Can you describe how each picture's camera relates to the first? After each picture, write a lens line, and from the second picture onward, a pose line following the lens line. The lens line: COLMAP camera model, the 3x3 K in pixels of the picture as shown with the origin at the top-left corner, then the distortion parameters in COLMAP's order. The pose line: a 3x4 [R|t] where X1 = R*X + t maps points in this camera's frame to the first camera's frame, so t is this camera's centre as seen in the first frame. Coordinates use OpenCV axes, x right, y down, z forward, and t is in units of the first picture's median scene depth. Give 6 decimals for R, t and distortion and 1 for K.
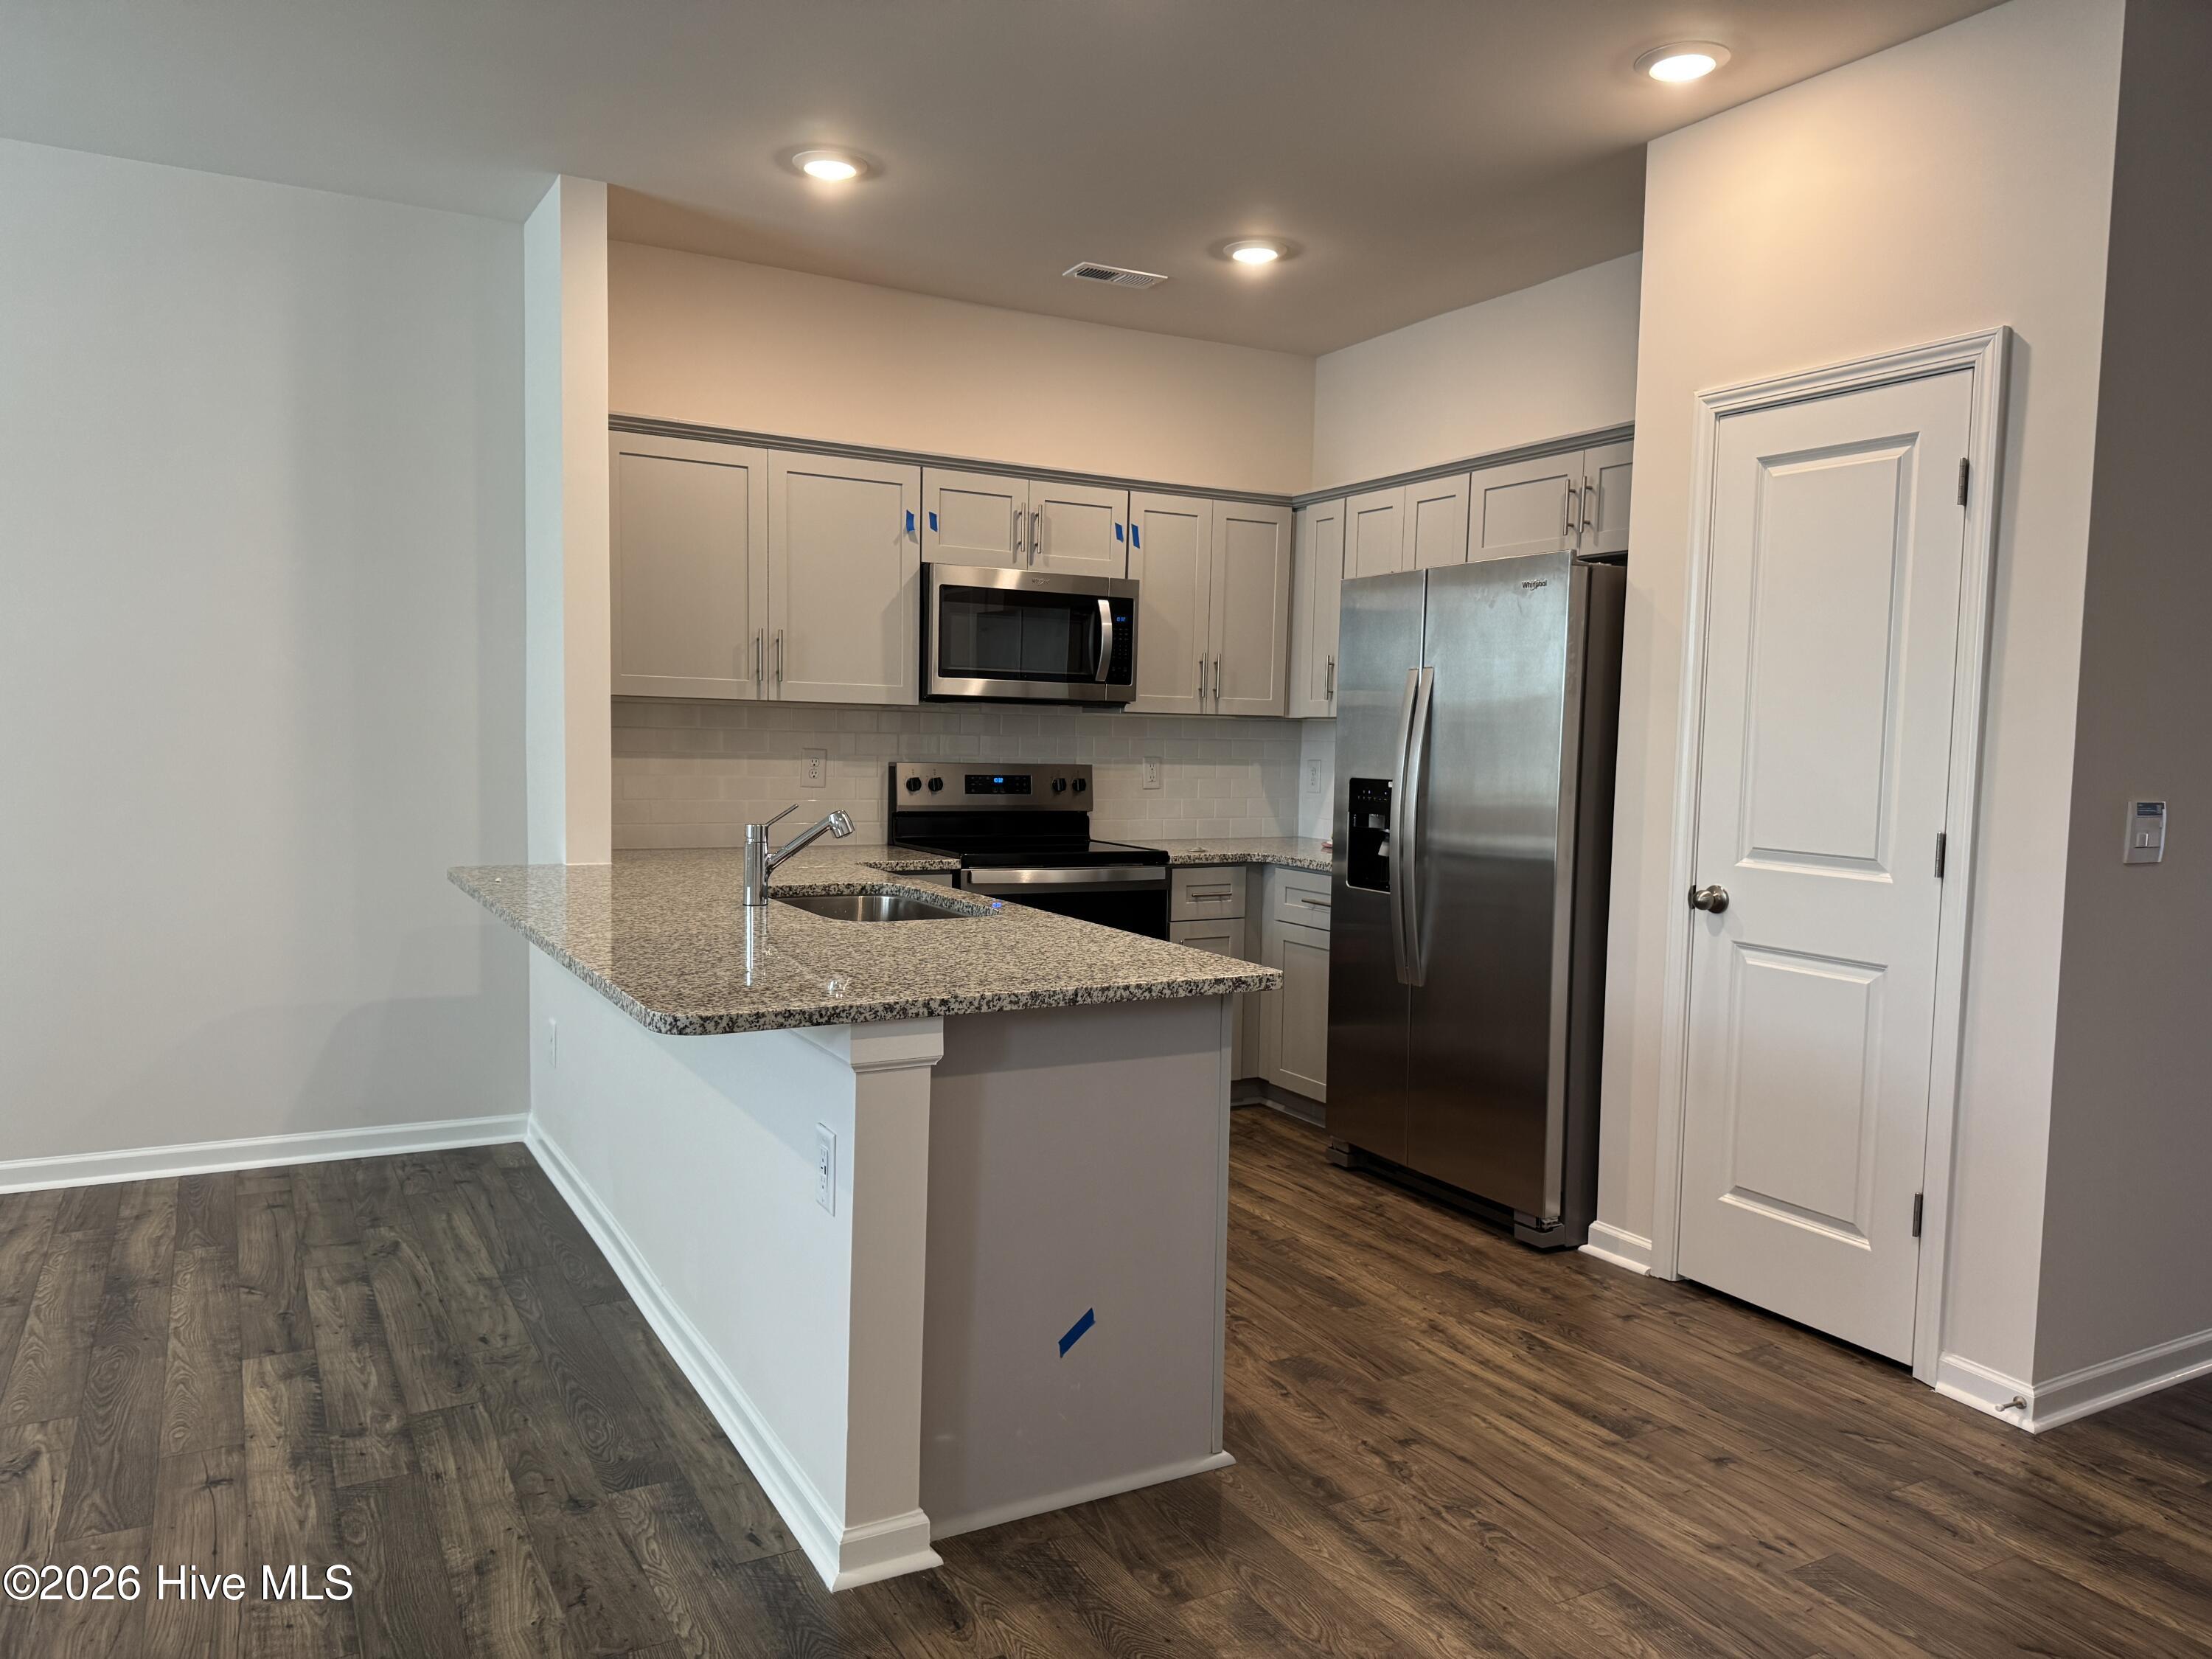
lens RADIAL K [[1556.2, 0, 1094.2], [0, 1556.2, 841.3], [0, 0, 1]] dist [0.058922, -0.065459]
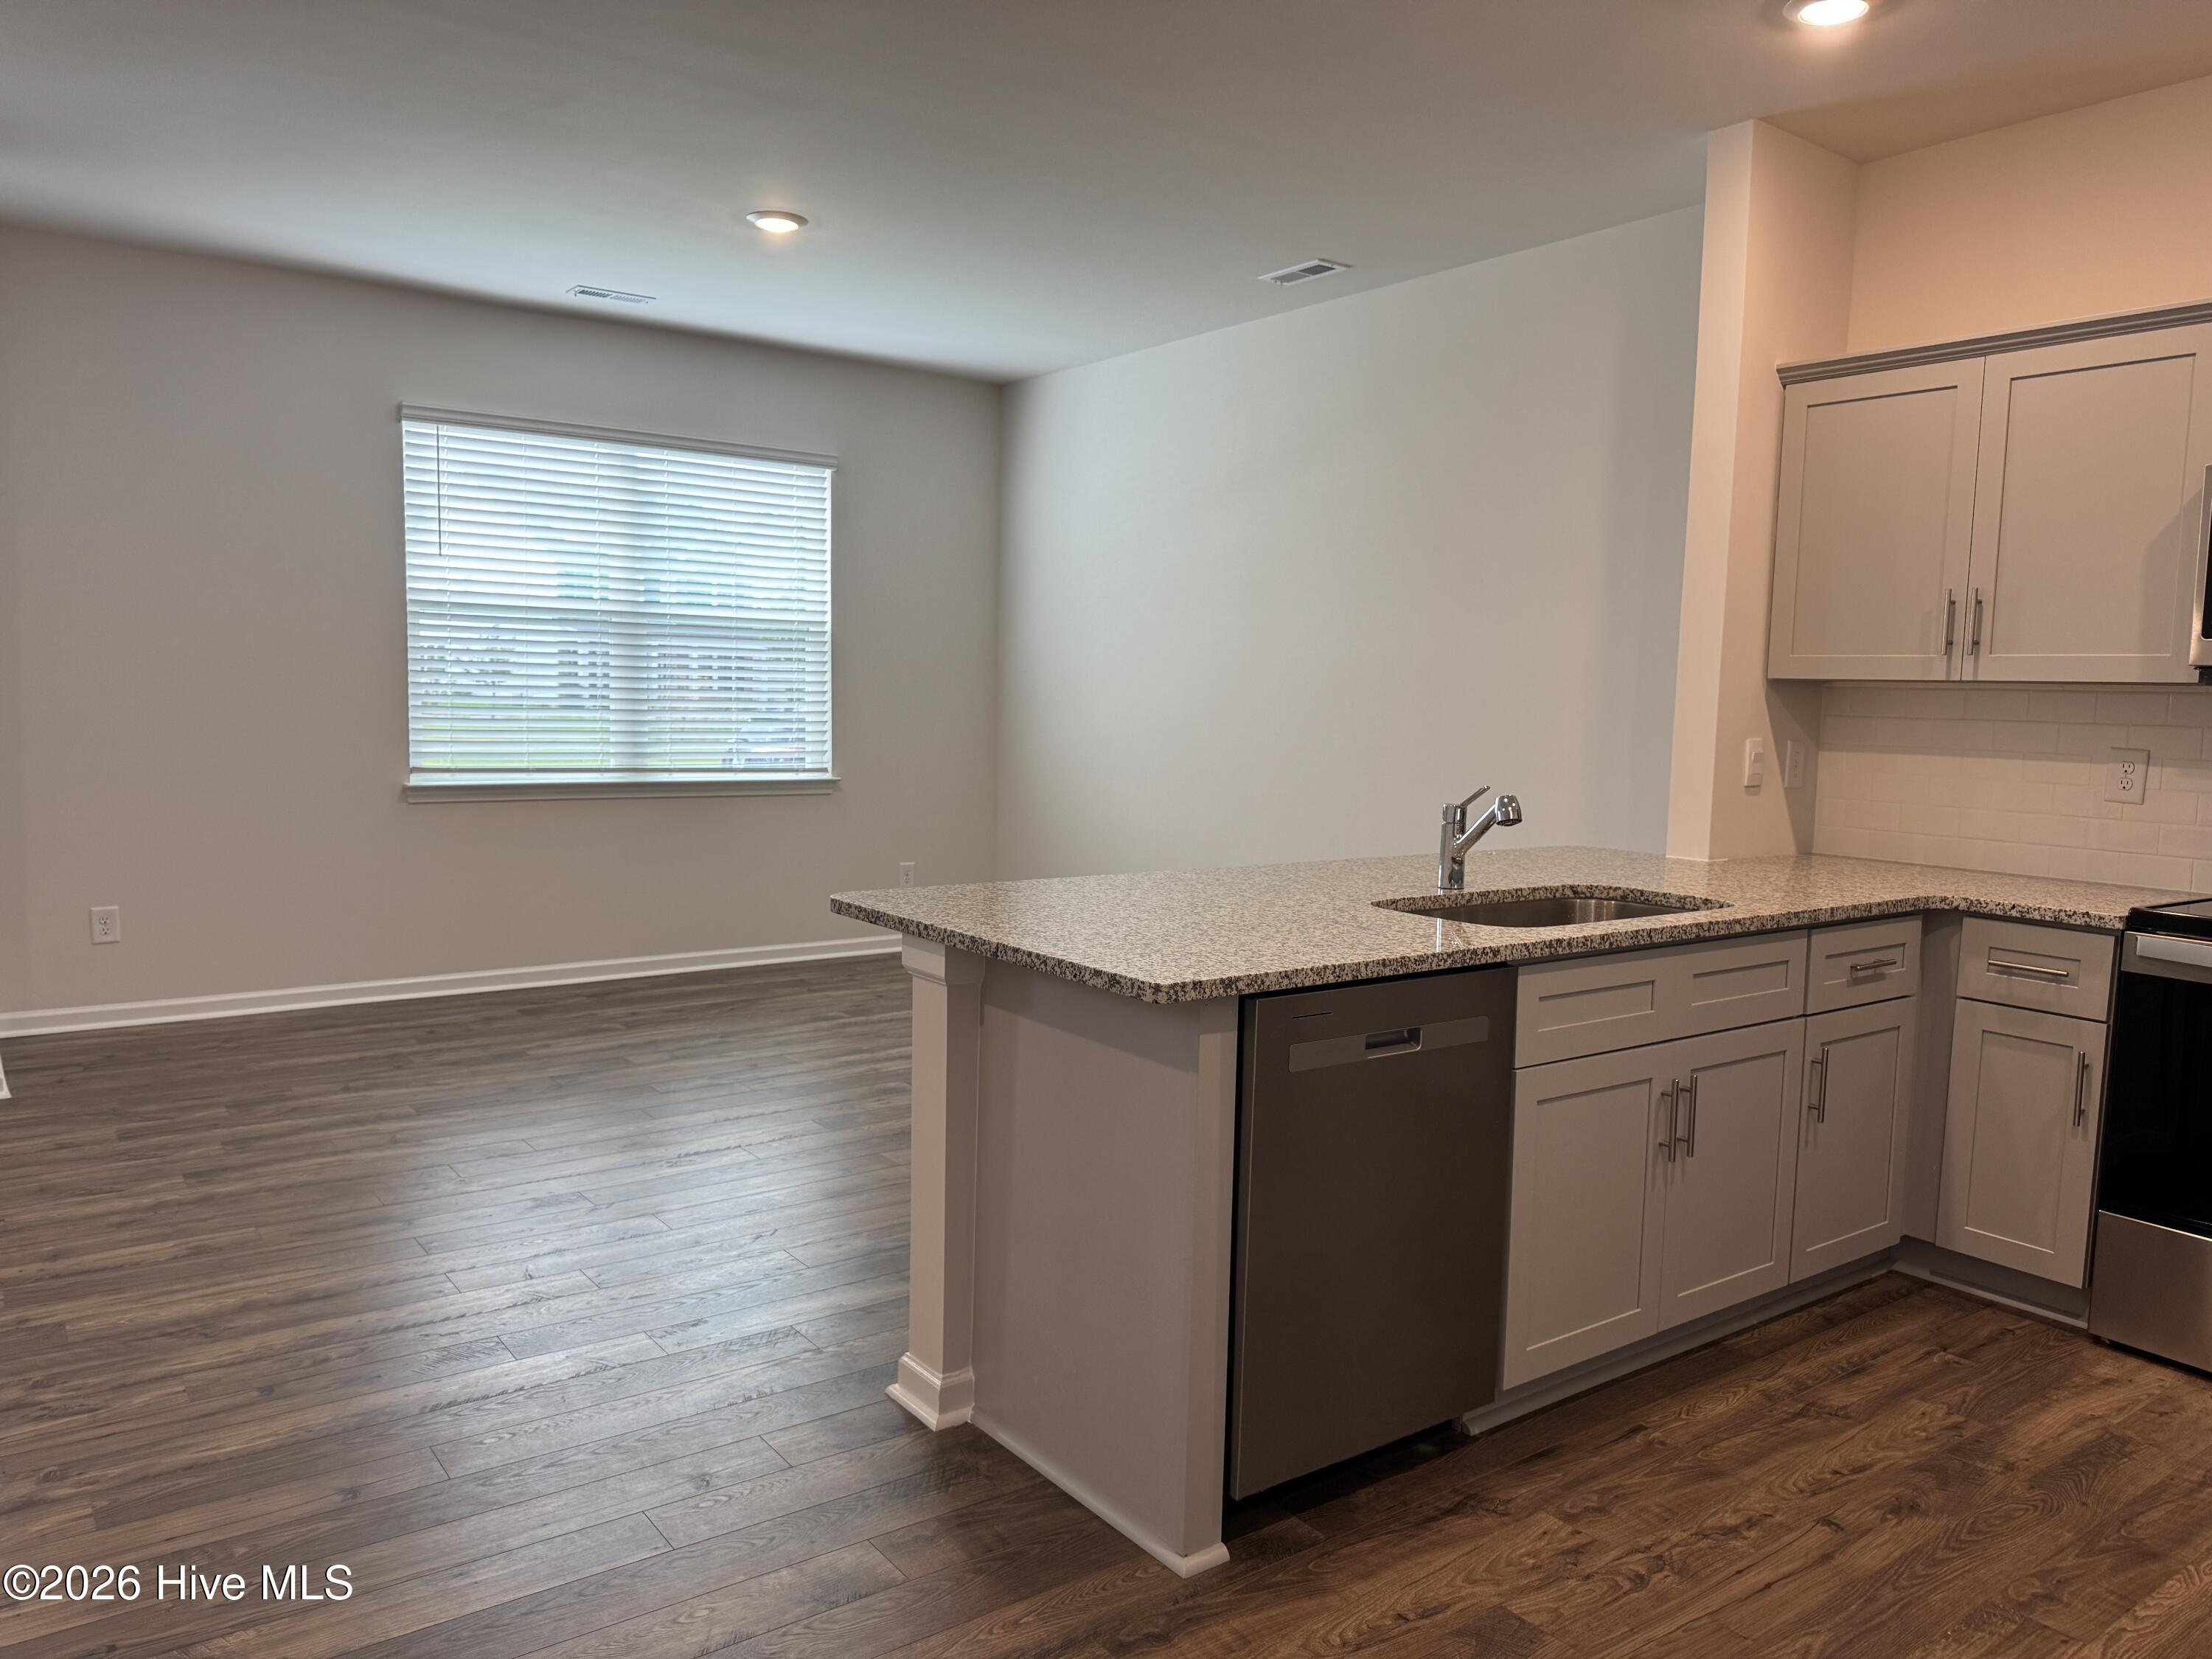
lens RADIAL K [[1556.2, 0, 1108.3], [0, 1556.2, 848.0], [0, 0, 1]] dist [0.058922, -0.065459]
pose [[0.130362, 0.081401, -0.988119, 0.732611], [-0.094620, 0.993097, 0.069327, -0.031888], [0.986941, 0.084458, 0.137164, 0.687273]]
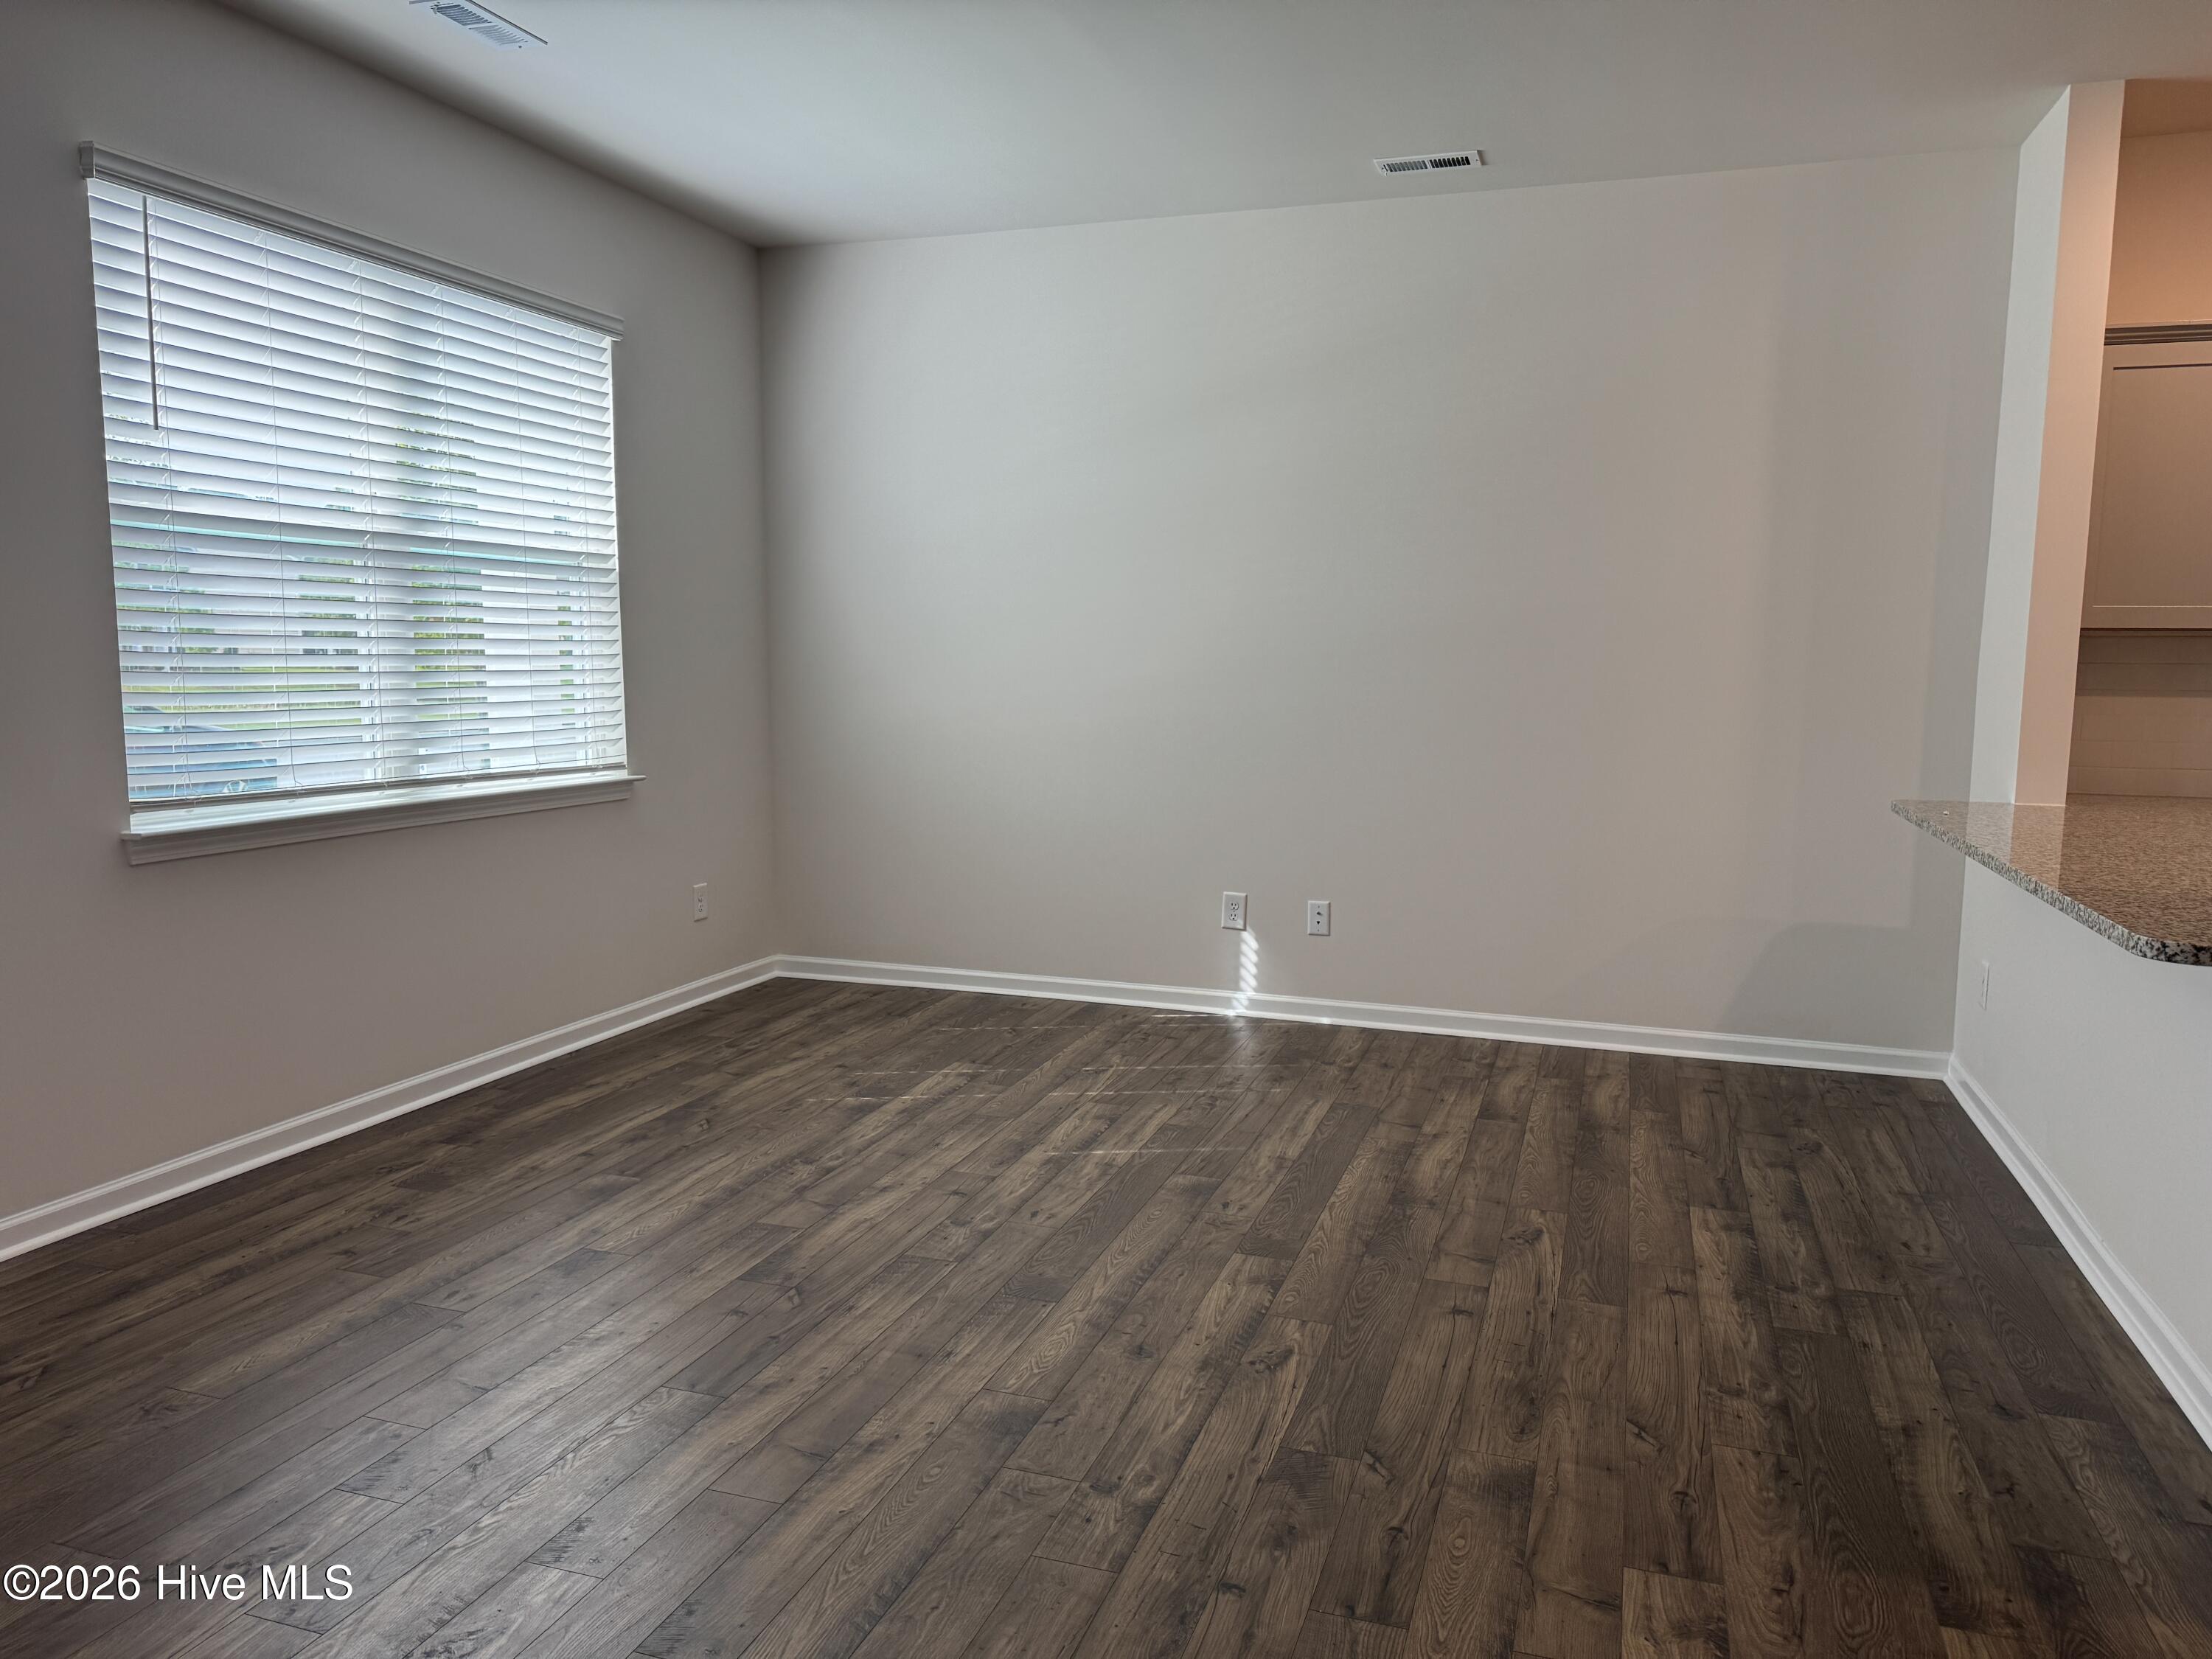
lens RADIAL K [[1556.2, 0, 1105.2], [0, 1556.2, 844.3], [0, 0, 1]] dist [0.058922, -0.065459]
pose [[0.674240, 0.072430, -0.734952, 0.004545], [-0.049160, 0.997373, 0.053193, 0.019791], [0.736874, 0.000265, 0.676030, -0.103039]]
